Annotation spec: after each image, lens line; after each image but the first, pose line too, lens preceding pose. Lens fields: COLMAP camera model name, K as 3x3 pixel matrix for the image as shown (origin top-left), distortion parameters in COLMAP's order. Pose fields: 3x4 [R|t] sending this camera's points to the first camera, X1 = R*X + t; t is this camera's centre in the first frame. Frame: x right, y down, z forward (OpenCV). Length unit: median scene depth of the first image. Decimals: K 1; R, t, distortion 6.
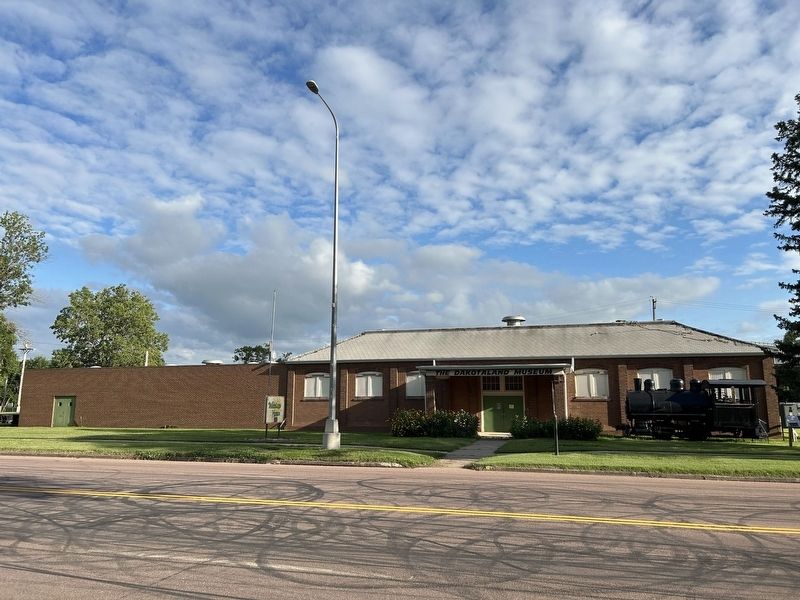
lens RADIAL K [[601.5, 0, 400.0], [0, 601.5, 300.0], [0, 0, 1]] dist [0.013009, 0.000770]
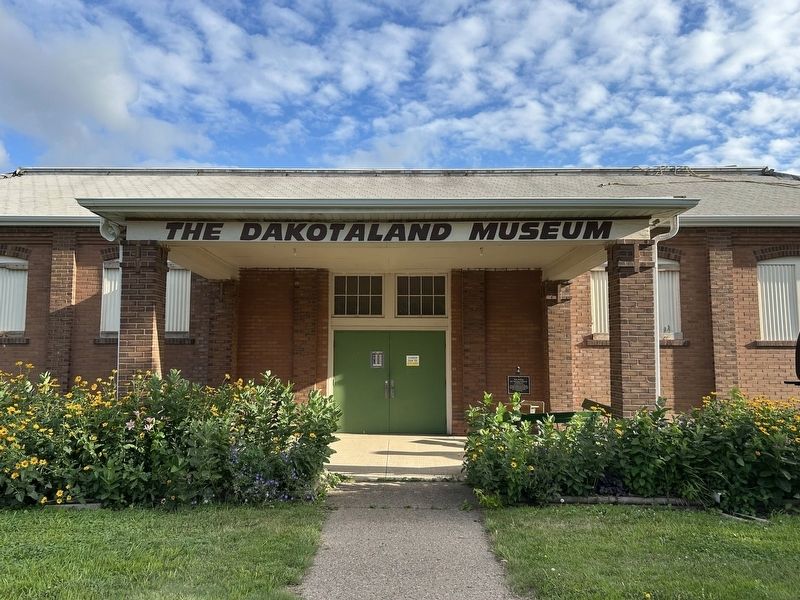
lens RADIAL K [[601.5, 0, 400.0], [0, 601.5, 300.0], [0, 0, 1]] dist [0.013009, 0.000770]
pose [[0.962972, 0.021361, 0.268755, 0.080489], [-0.044035, 0.995931, 0.078625, 0.111933], [-0.265982, -0.087548, 0.959994, 0.654625]]
